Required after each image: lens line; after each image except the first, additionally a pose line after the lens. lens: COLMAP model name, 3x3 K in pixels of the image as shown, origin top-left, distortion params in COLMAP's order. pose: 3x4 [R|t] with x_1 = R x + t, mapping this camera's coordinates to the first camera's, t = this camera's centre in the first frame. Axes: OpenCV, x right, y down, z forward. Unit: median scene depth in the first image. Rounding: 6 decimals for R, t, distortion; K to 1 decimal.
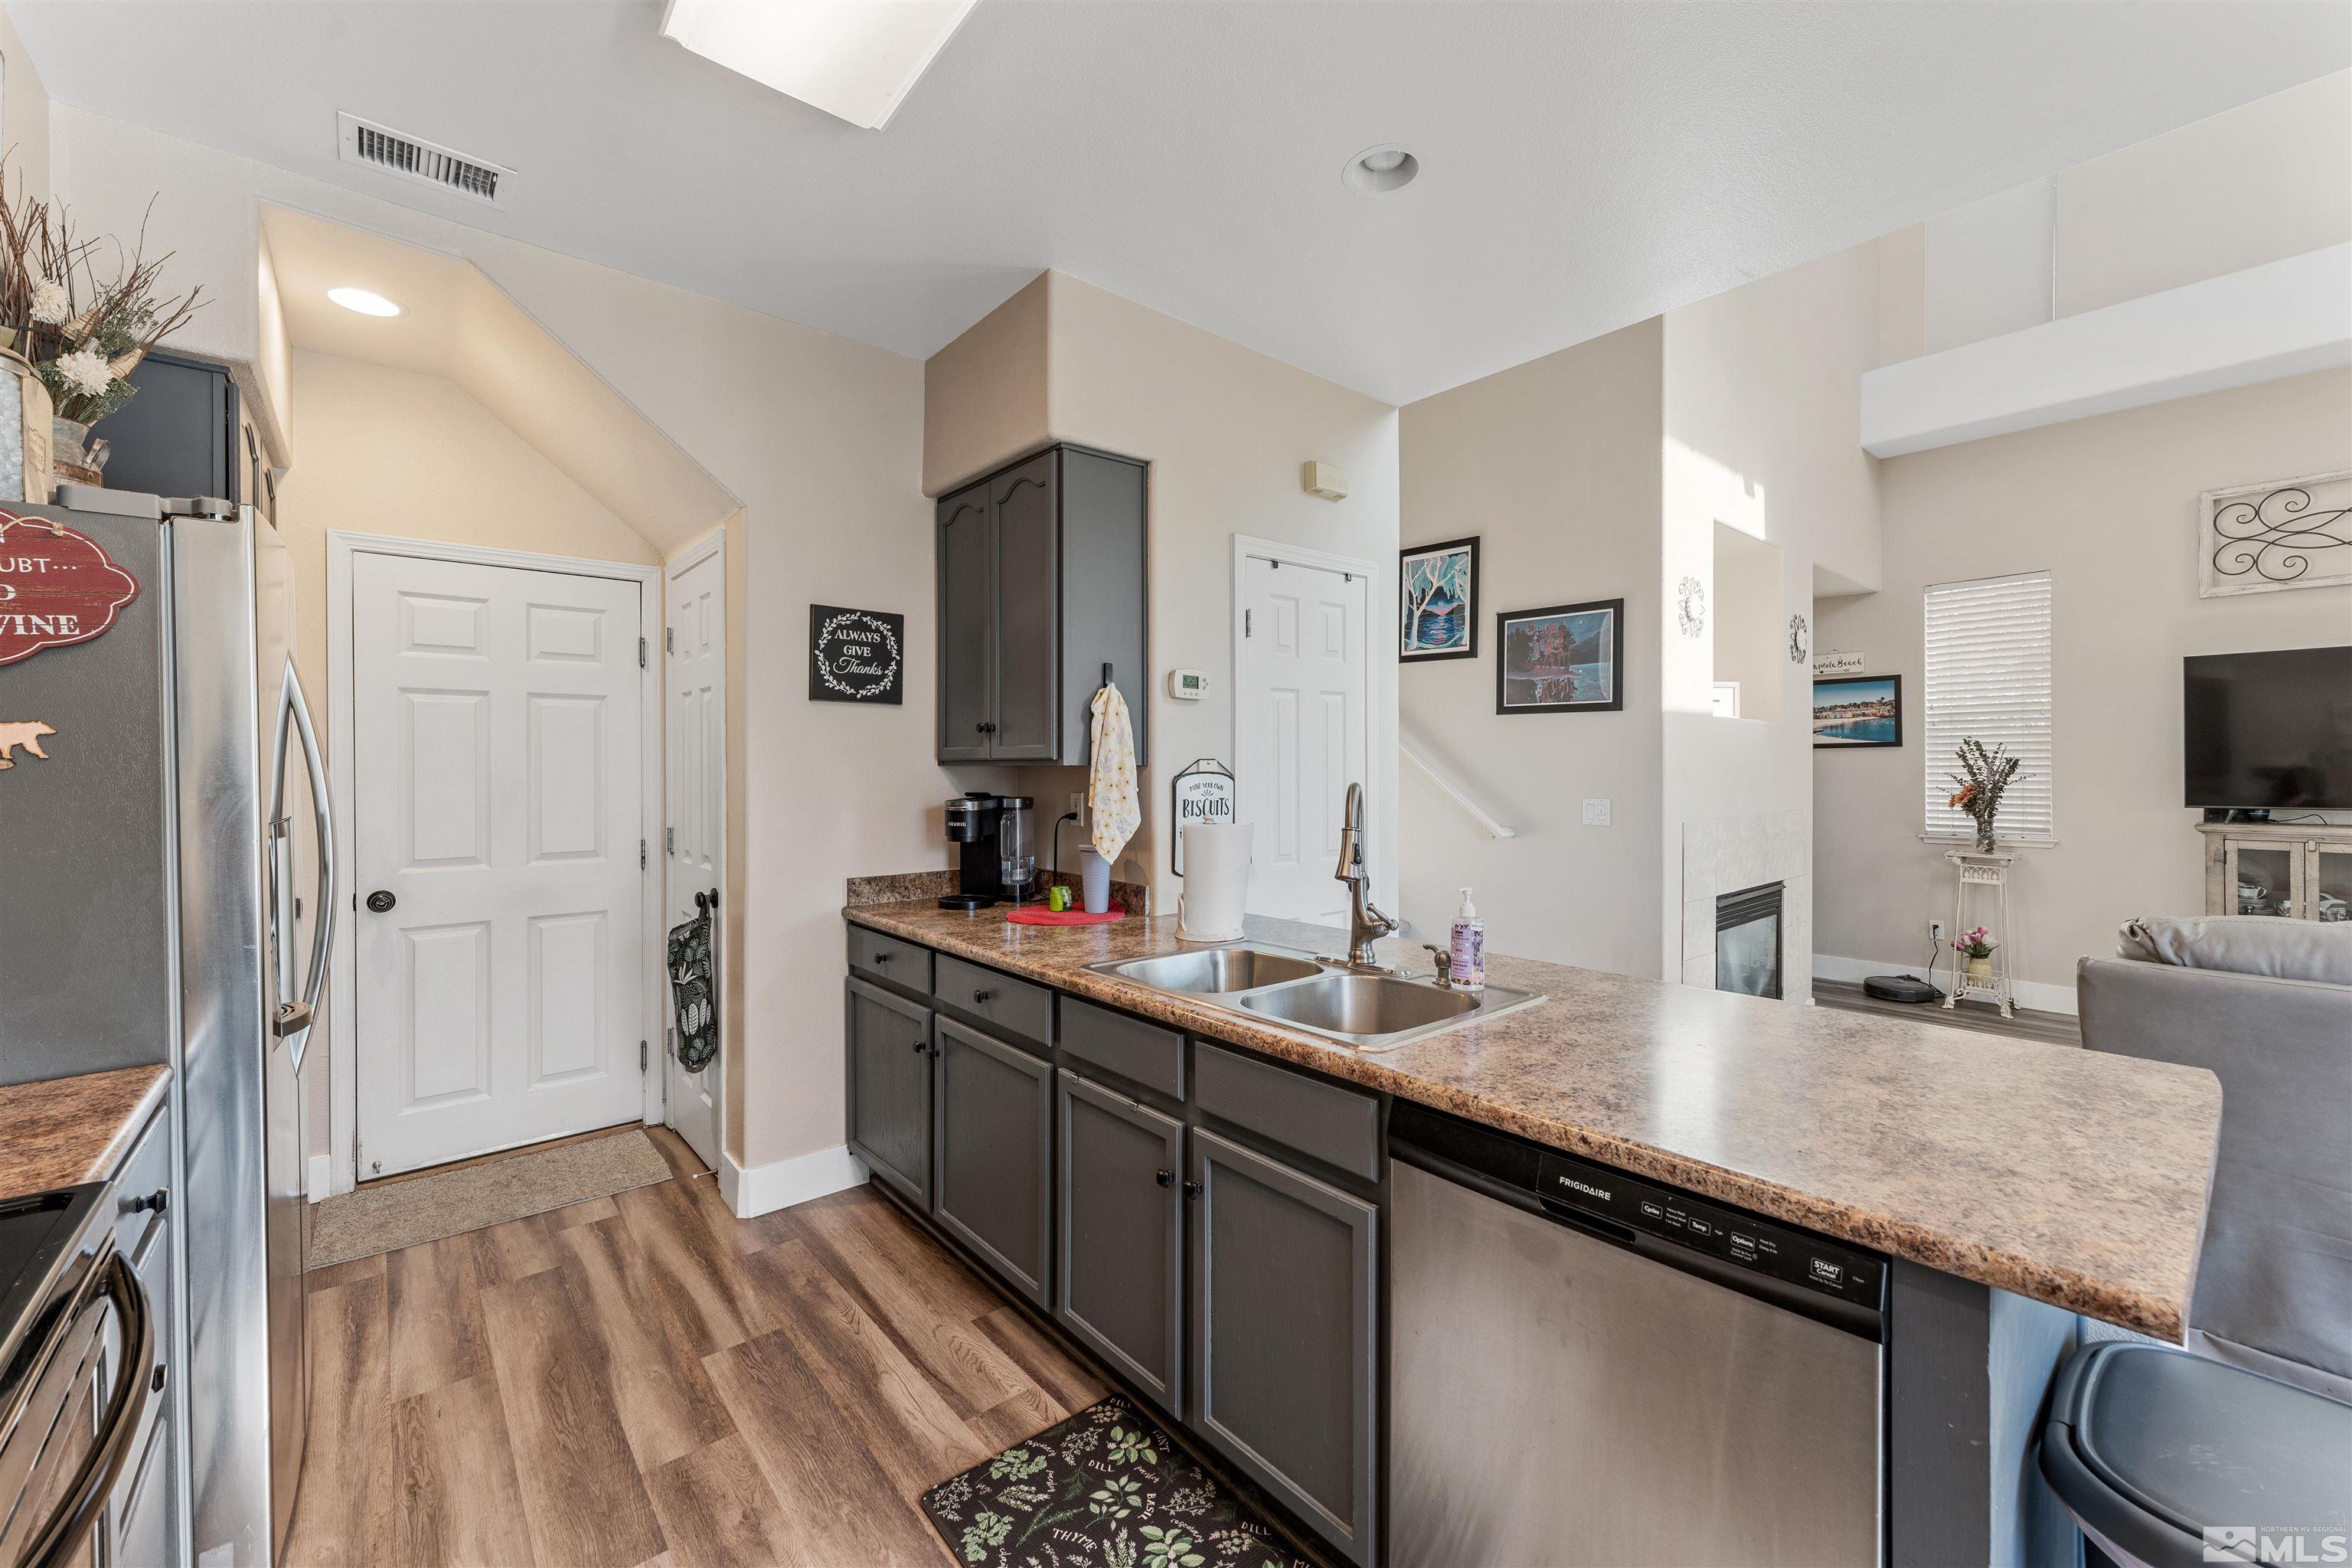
lens RADIAL K [[941.0, 0, 1174.5], [0, 941.0, 771.3], [0, 0, 1]] dist [0.000751, -0.000260]
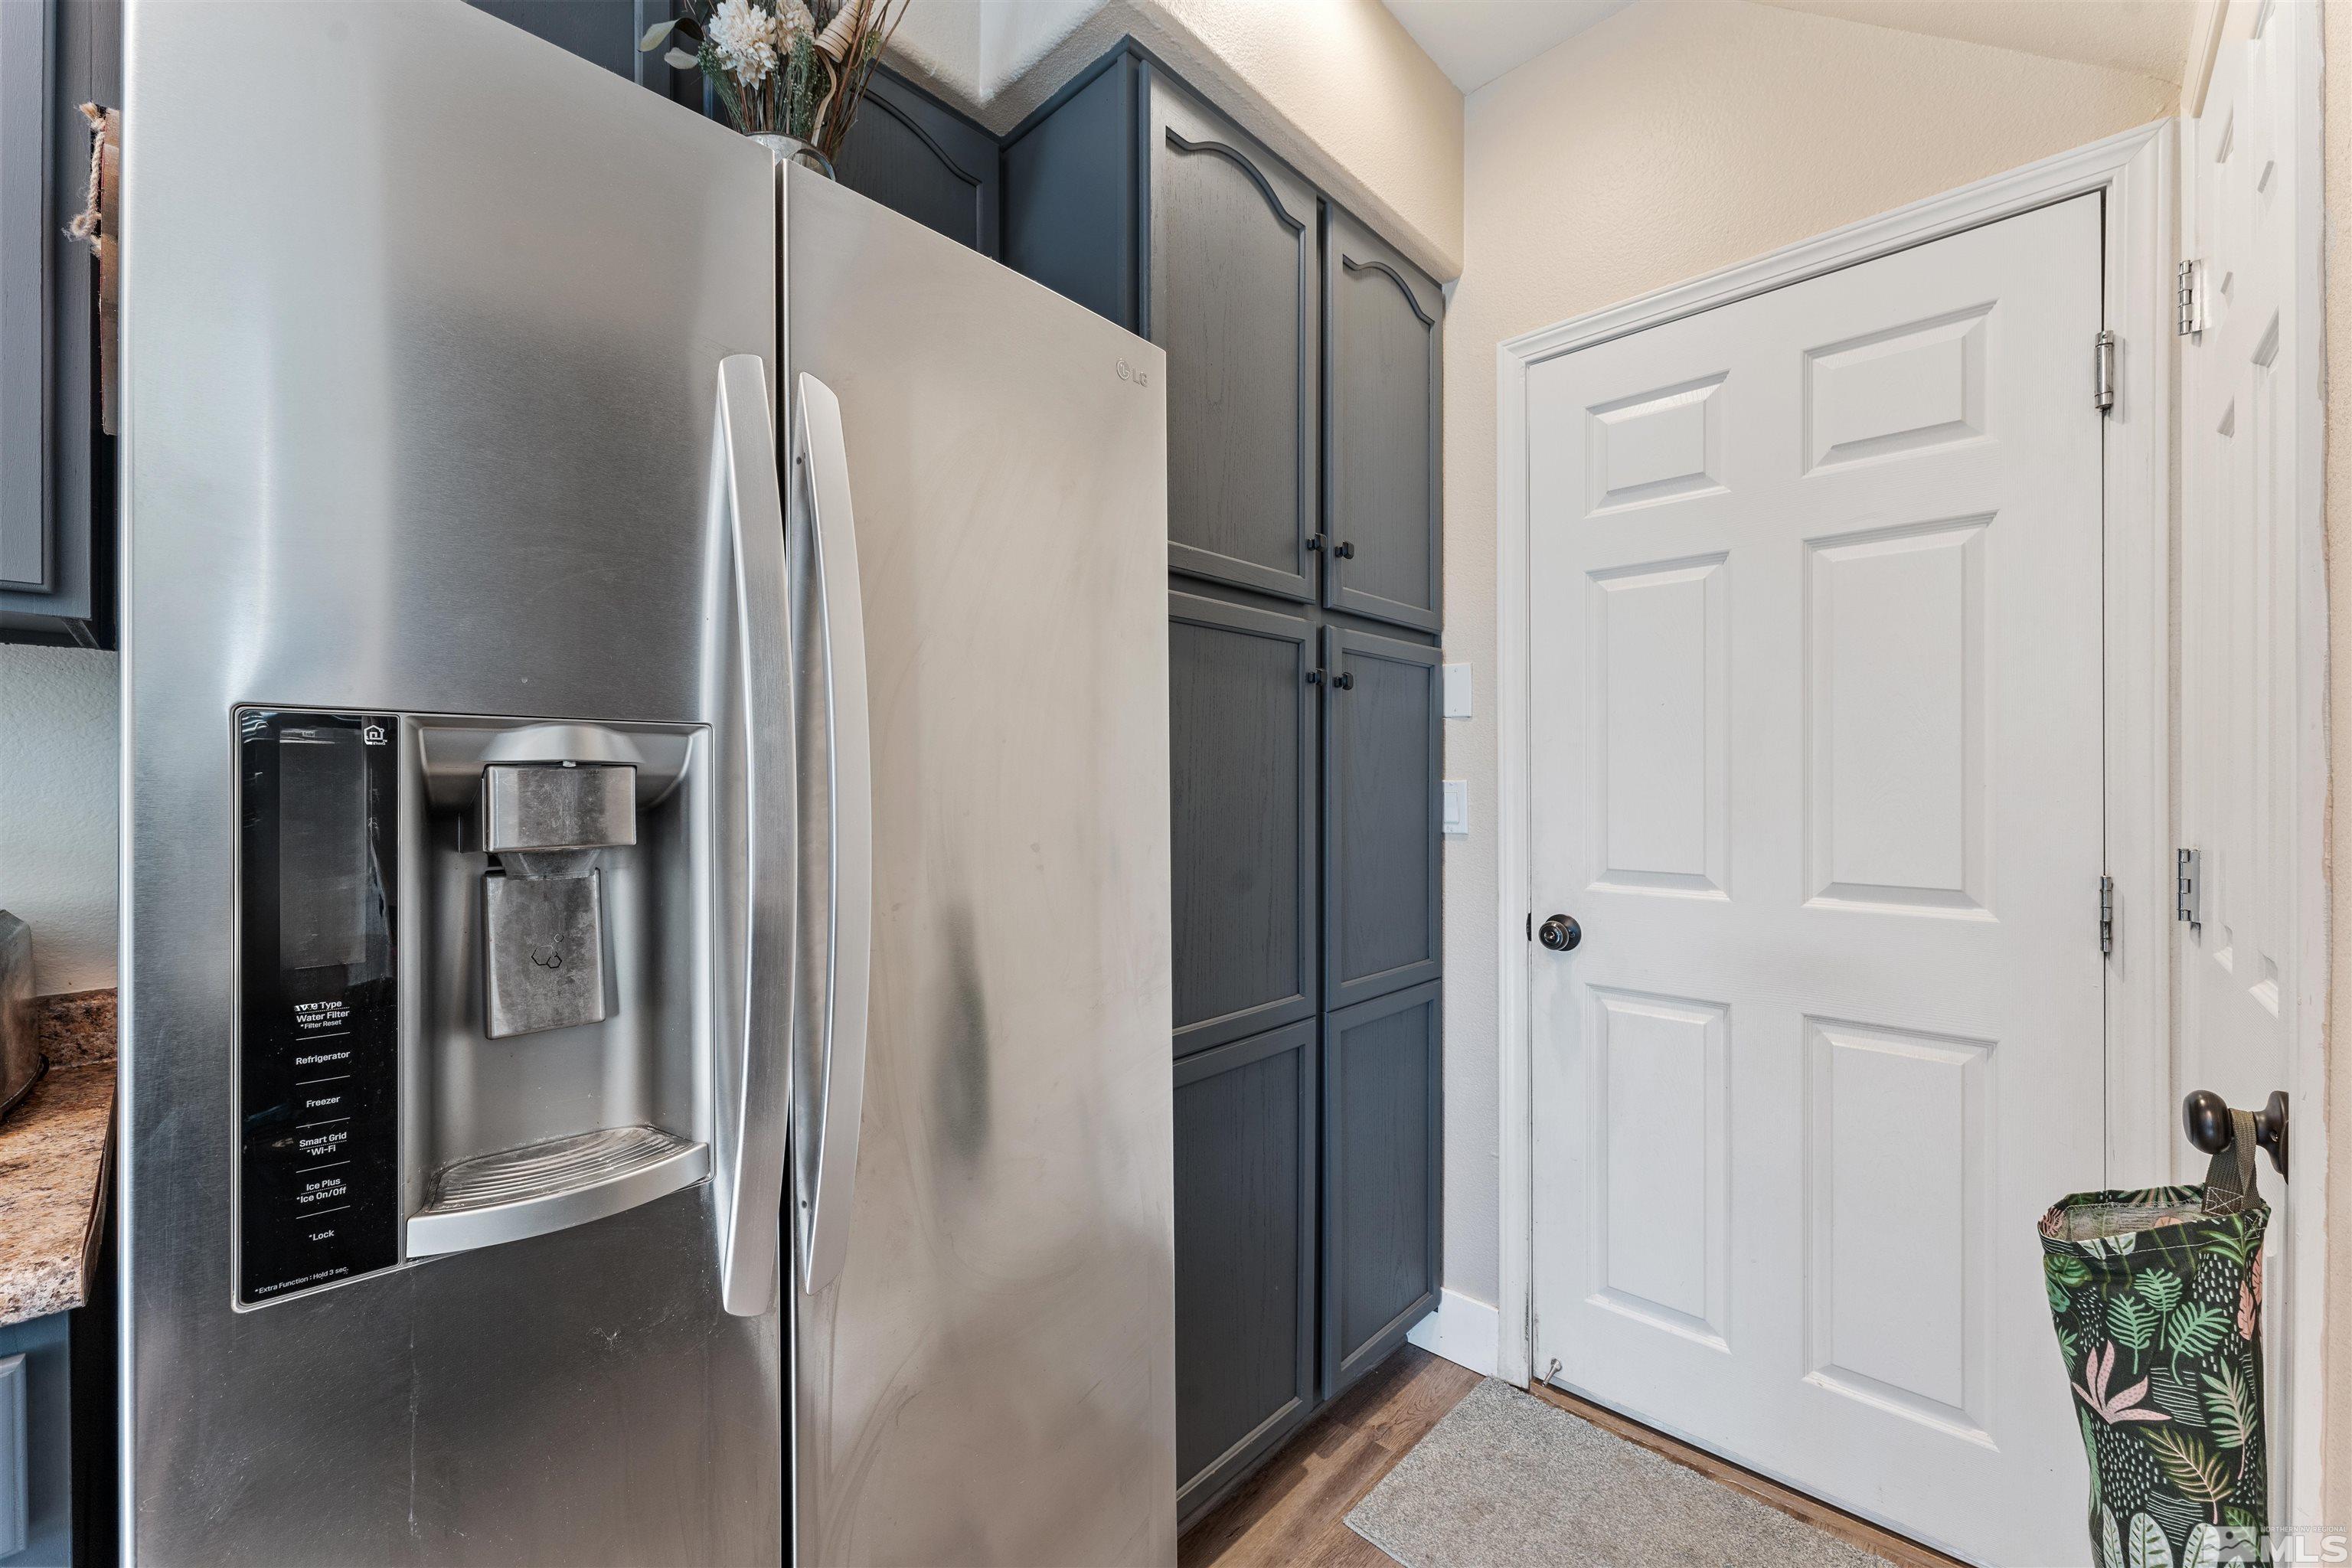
lens RADIAL K [[937.6, 0, 1176.0], [0, 937.6, 784.0], [0, 0, 1]] dist [-0.000097, -0.000073]
pose [[0.128256, 0.001720, -0.991740, -0.188860], [-0.005006, 0.999987, 0.001087, 0.029466], [0.991728, 0.004825, 0.128263, 0.456099]]
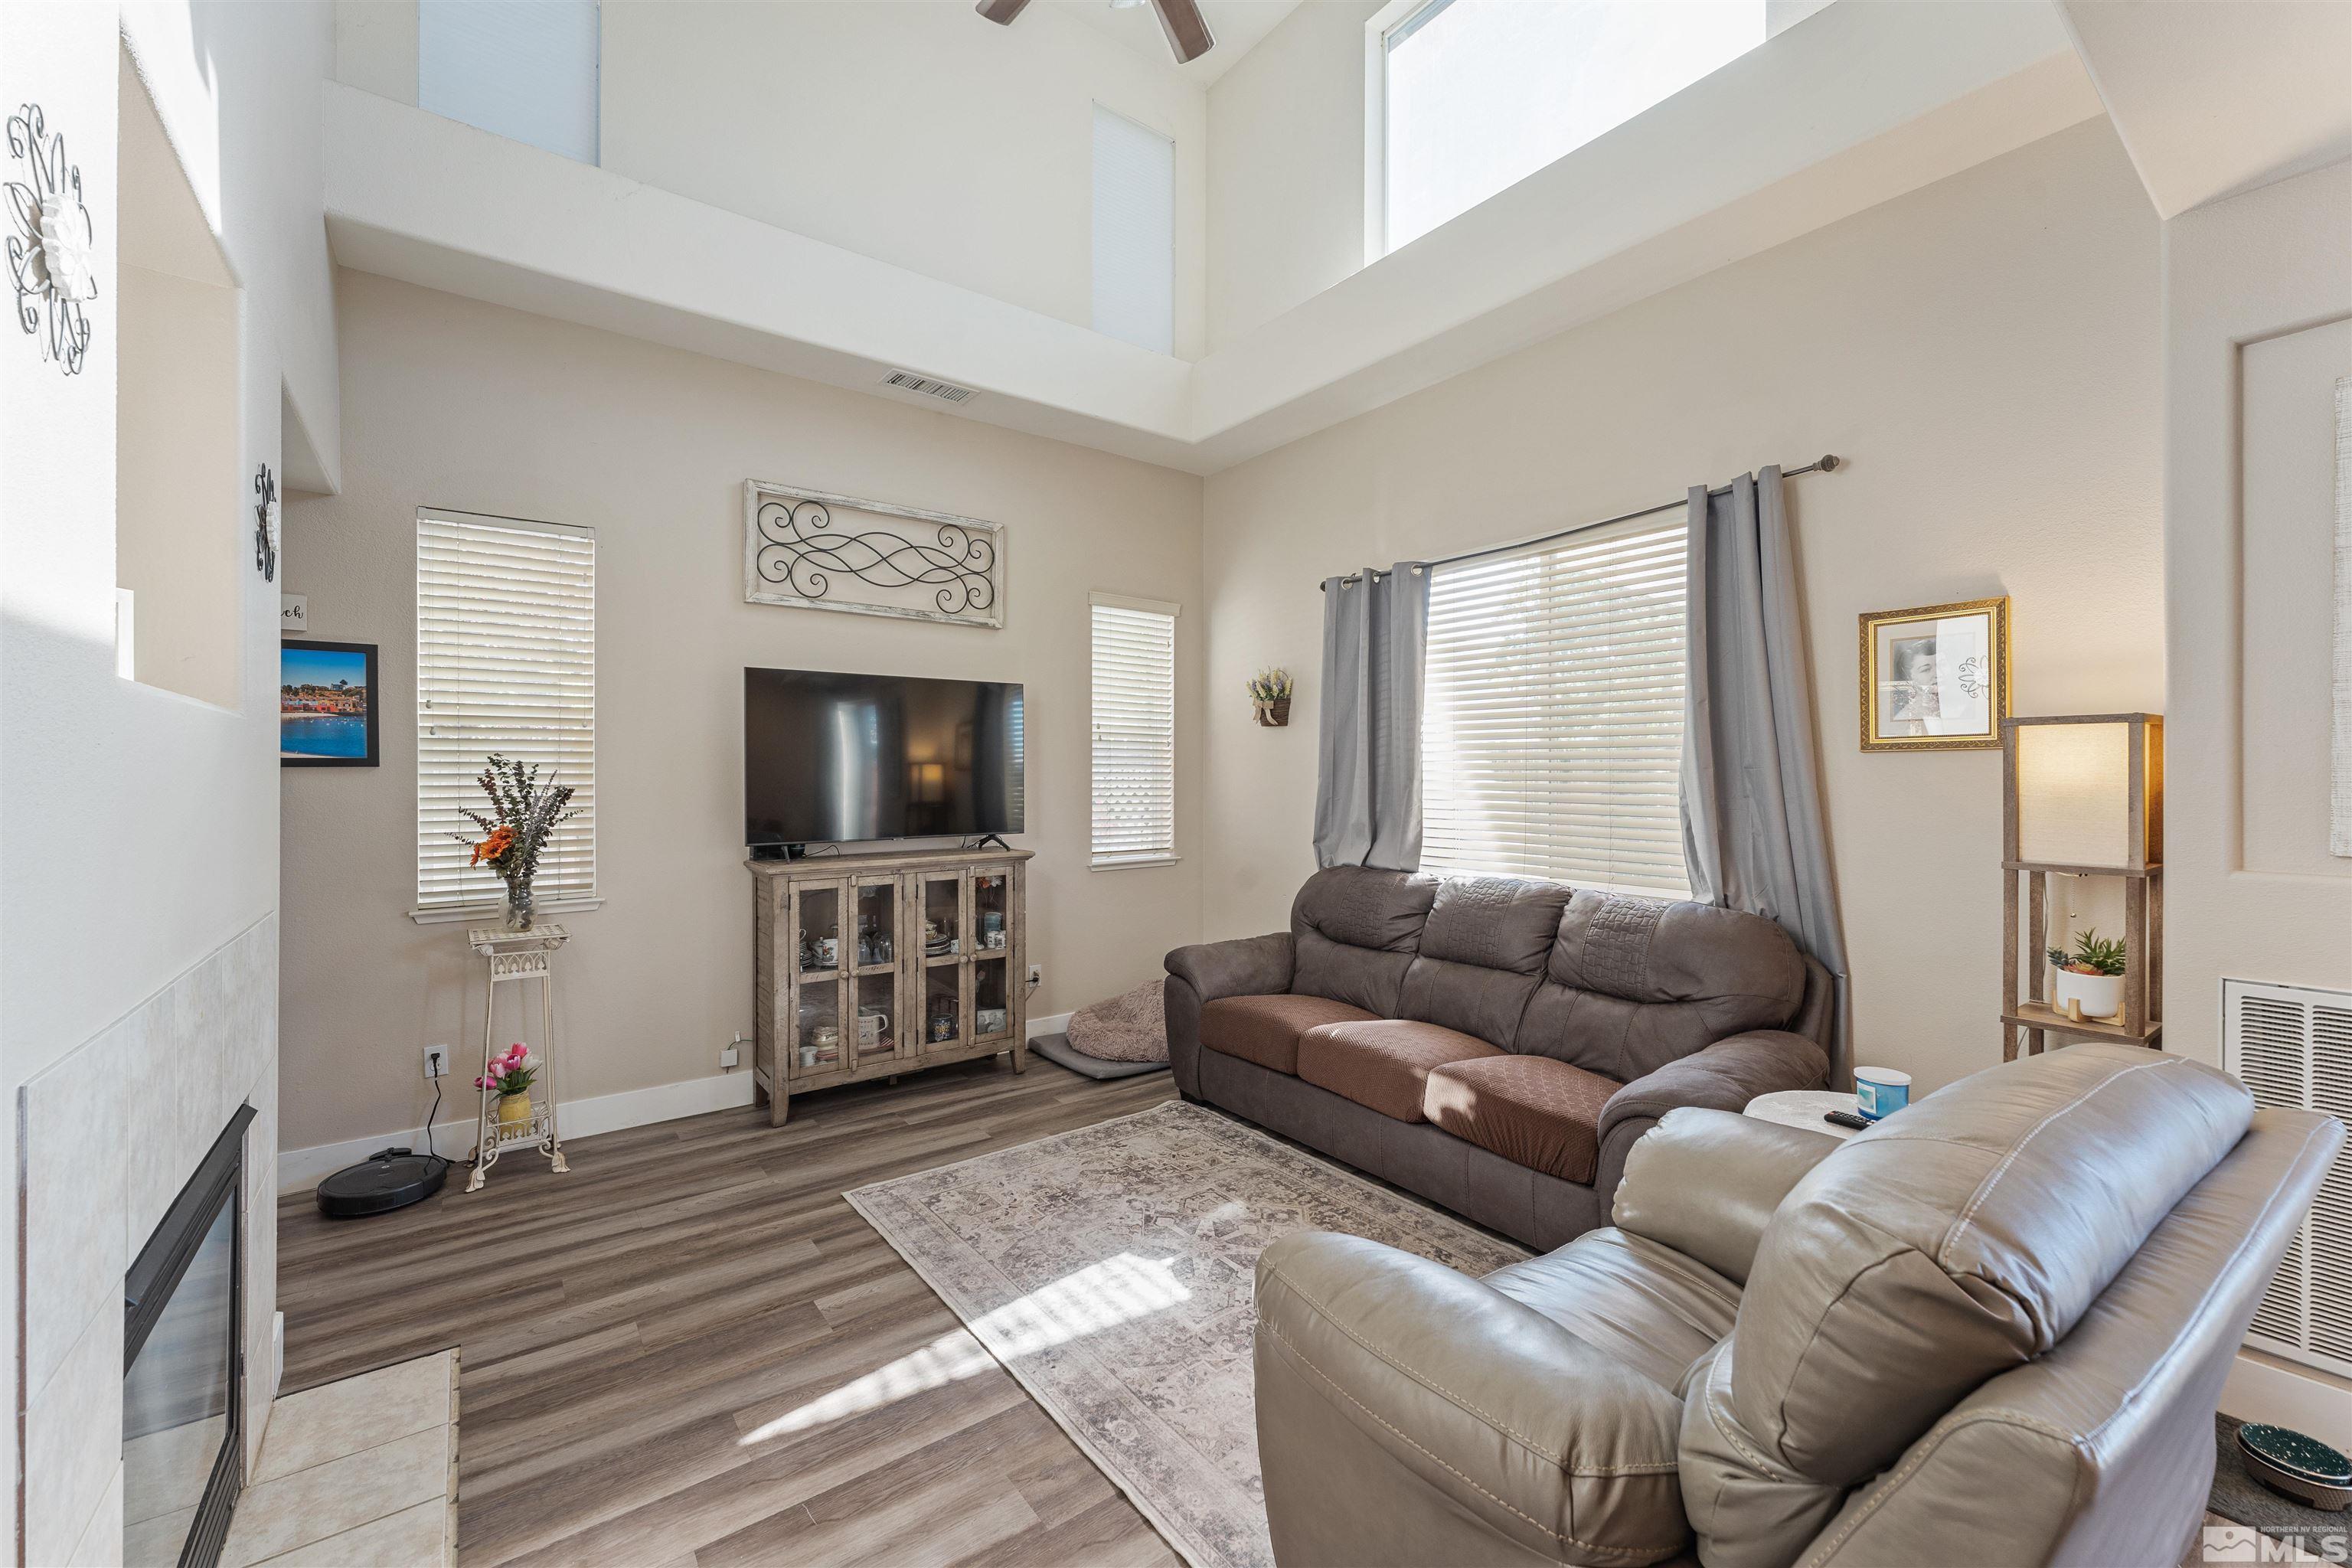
lens RADIAL K [[941.0, 0, 1174.5], [0, 941.0, 771.3], [0, 0, 1]] dist [0.000751, -0.000260]
pose [[0.059999, 0.006138, 0.998180, 0.259224], [0.003068, 0.999975, -0.006333, -0.022198], [-0.998194, 0.003442, 0.059979, 0.572145]]
